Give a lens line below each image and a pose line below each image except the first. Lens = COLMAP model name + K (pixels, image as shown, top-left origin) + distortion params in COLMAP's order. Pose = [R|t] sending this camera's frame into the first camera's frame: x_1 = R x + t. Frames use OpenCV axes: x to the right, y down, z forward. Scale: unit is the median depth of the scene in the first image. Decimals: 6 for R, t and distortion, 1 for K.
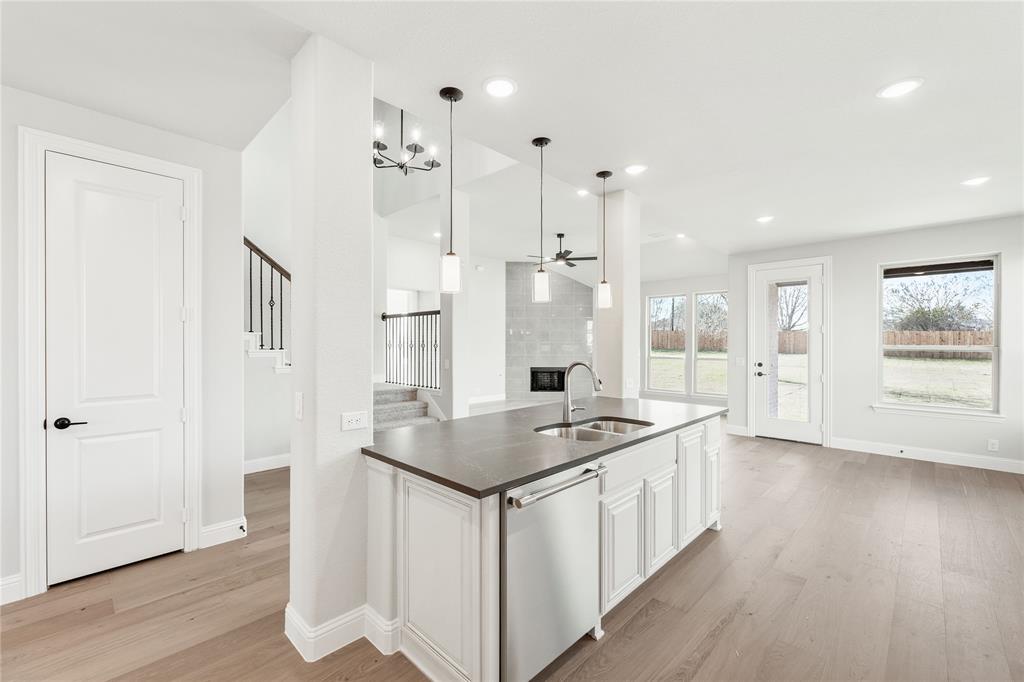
lens RADIAL K [[425.3, 0, 514.2], [0, 425.3, 345.1], [0, 0, 1]] dist [0.000385, 0.000318]
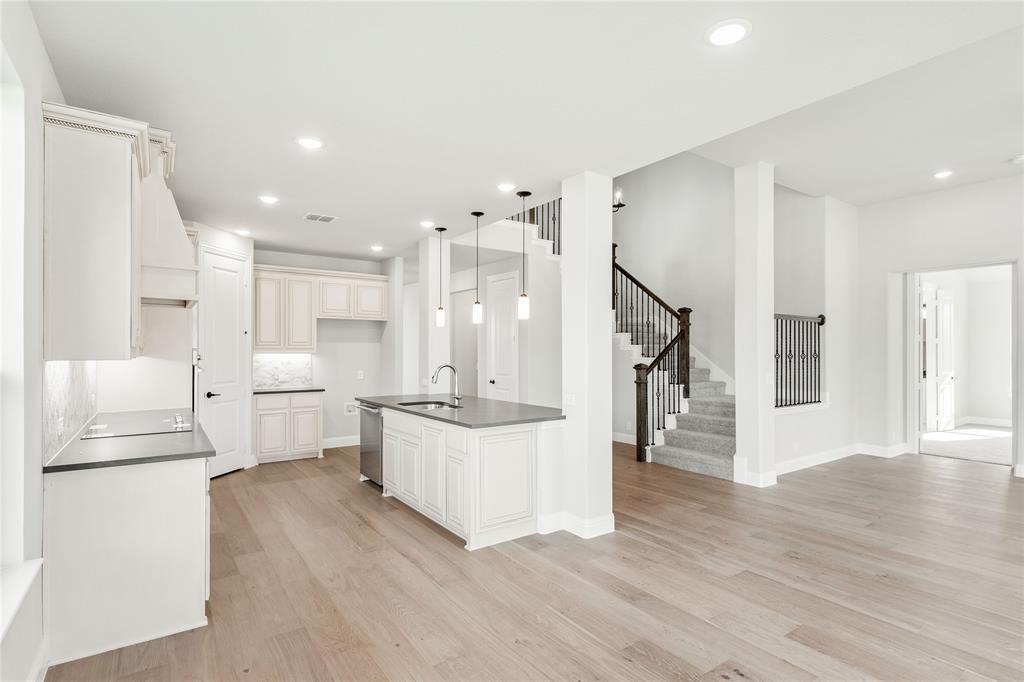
lens RADIAL K [[505.5, 0, 510.3], [0, 505.5, 351.1], [0, 0, 1]] dist [-0.002838, -0.000551]
pose [[-0.190541, -0.002892, -0.981675, 0.558617], [-0.007026, 0.999974, -0.001582, -0.002067], [0.981654, 0.006596, -0.190556, 0.465246]]
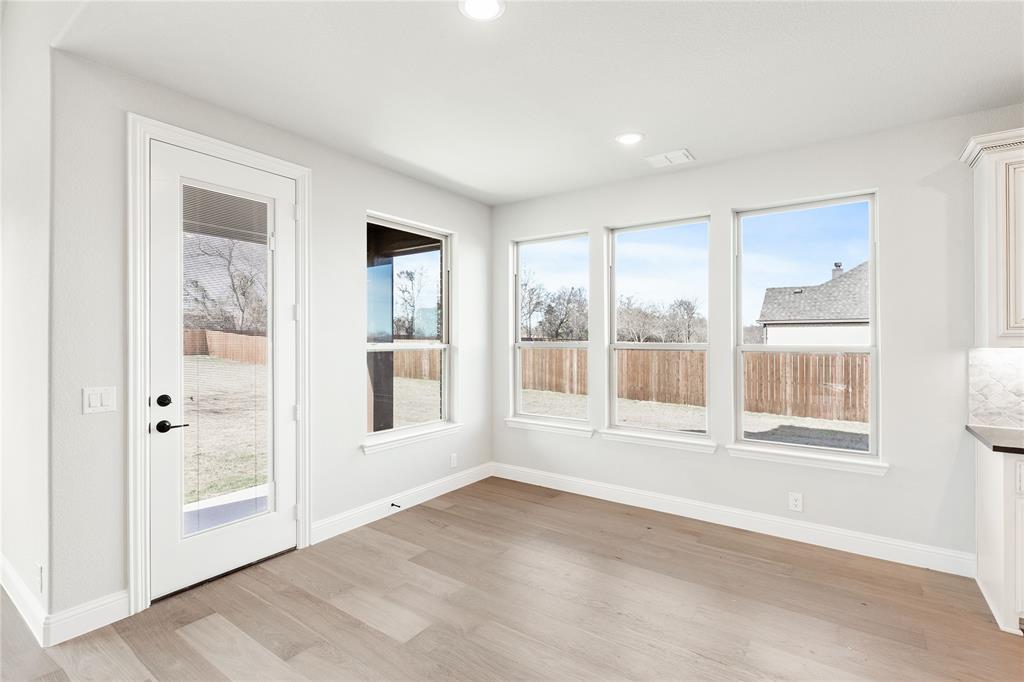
lens RADIAL K [[476.0, 0, 510.0], [0, 476.0, 338.9], [0, 0, 1]] dist [-0.003086, -0.000265]
pose [[-0.149149, -0.003786, 0.988807, 0.092631], [0.005373, 0.999975, 0.004639, -0.004961], [-0.988800, 0.006004, -0.149125, 0.540020]]
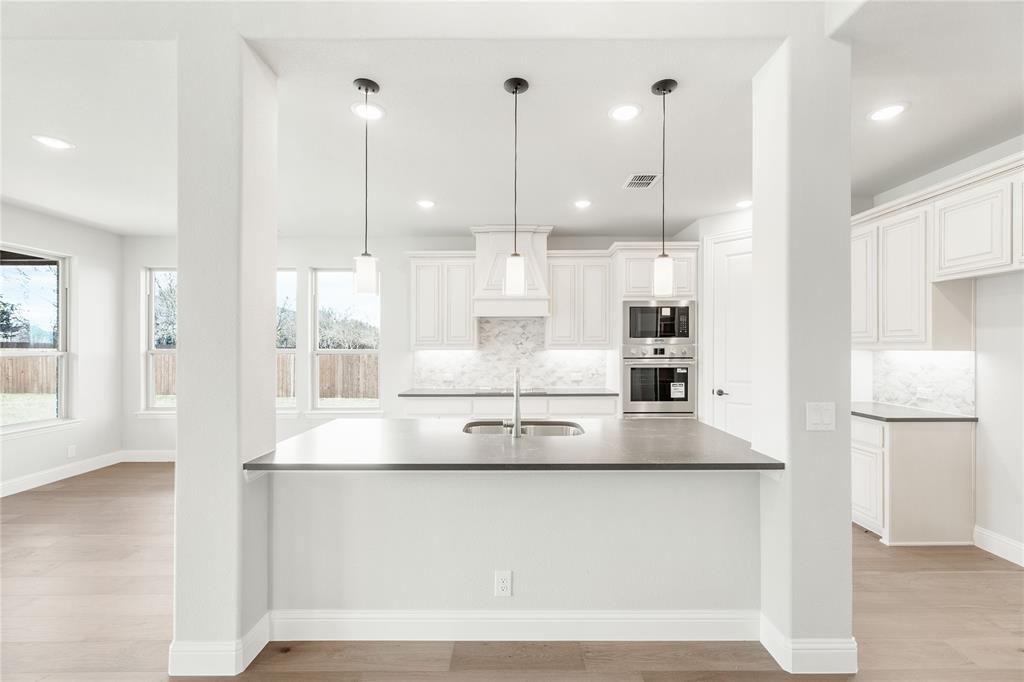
lens RADIAL K [[417.6, 0, 516.3], [0, 417.6, 342.5], [0, 0, 1]] dist [-0.000121, 0.000358]
pose [[-0.698603, 0.004311, 0.715497, -0.150787], [0.004912, 0.999987, -0.001230, -0.005400], [-0.715493, 0.002655, -0.698615, 0.492220]]
